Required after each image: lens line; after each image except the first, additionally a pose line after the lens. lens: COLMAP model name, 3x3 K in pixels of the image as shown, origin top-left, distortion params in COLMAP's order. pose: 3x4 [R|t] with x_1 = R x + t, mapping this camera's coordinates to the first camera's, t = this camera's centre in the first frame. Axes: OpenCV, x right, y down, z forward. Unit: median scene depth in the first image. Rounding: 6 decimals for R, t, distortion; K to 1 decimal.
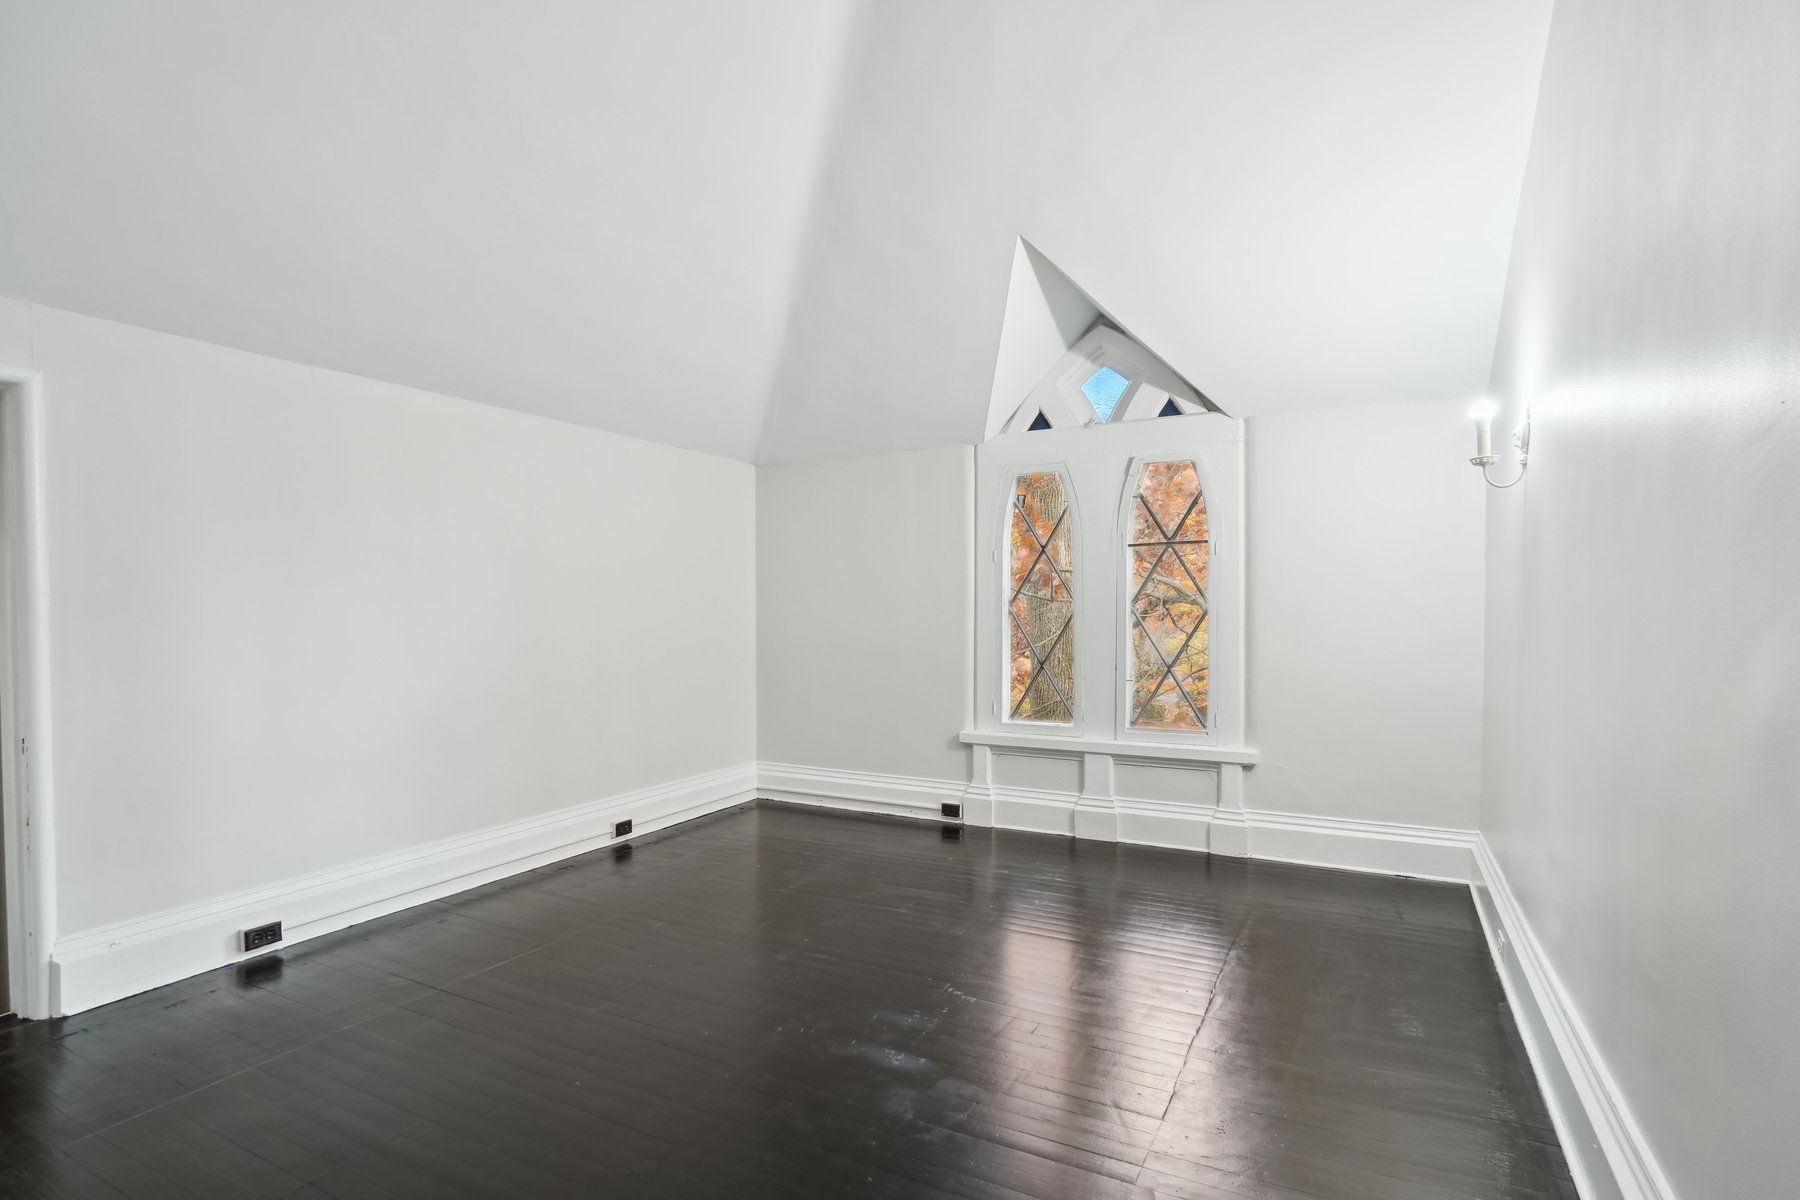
lens RADIAL K [[849.0, 0, 902.5], [0, 849.0, 603.2], [0, 0, 1]] dist [-0.003573, -0.000346]
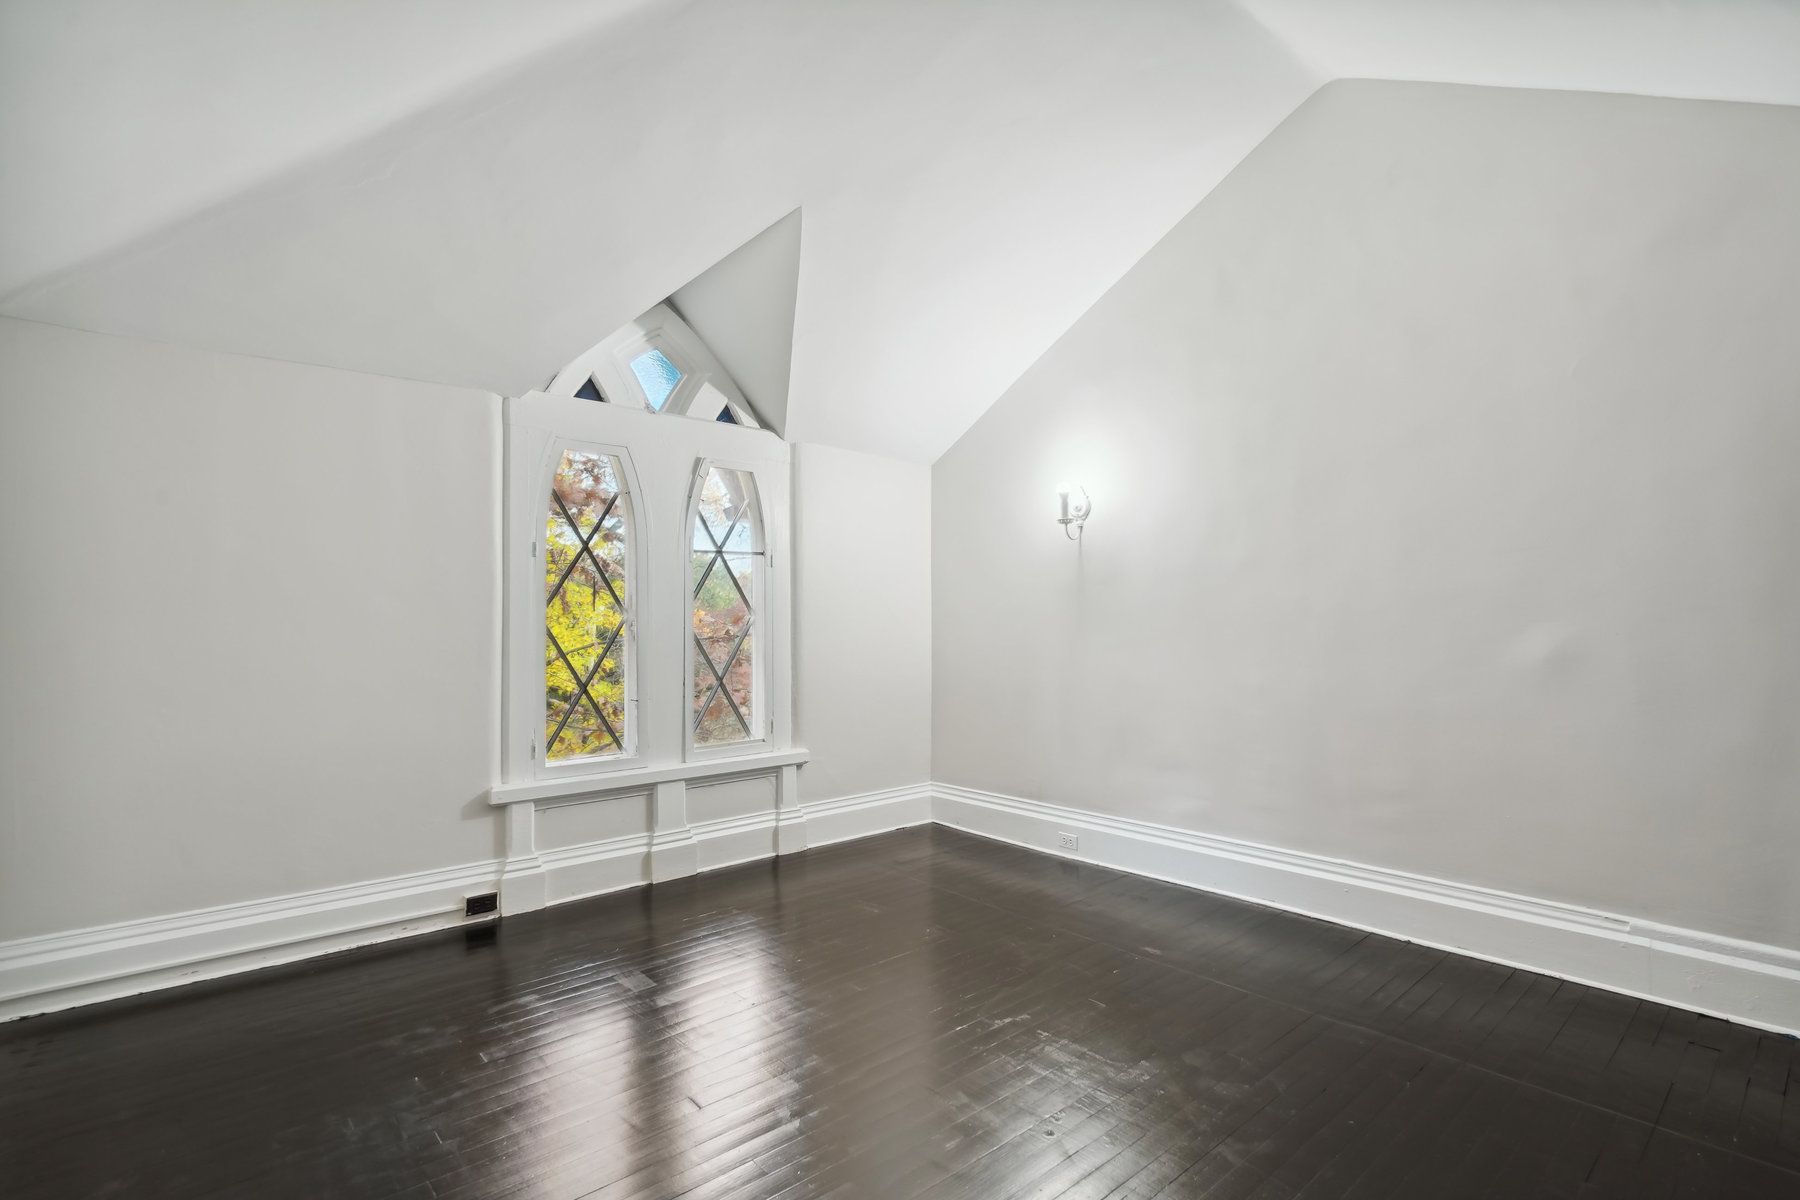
lens RADIAL K [[849.0, 0, 904.3], [0, 849.0, 611.2], [0, 0, 1]] dist [-0.003573, -0.000346]
pose [[0.353882, 0.014745, 0.935174, -0.510757], [-0.004737, 0.999891, -0.013973, 0.009335], [-0.935278, 0.000515, 0.353913, 0.447604]]
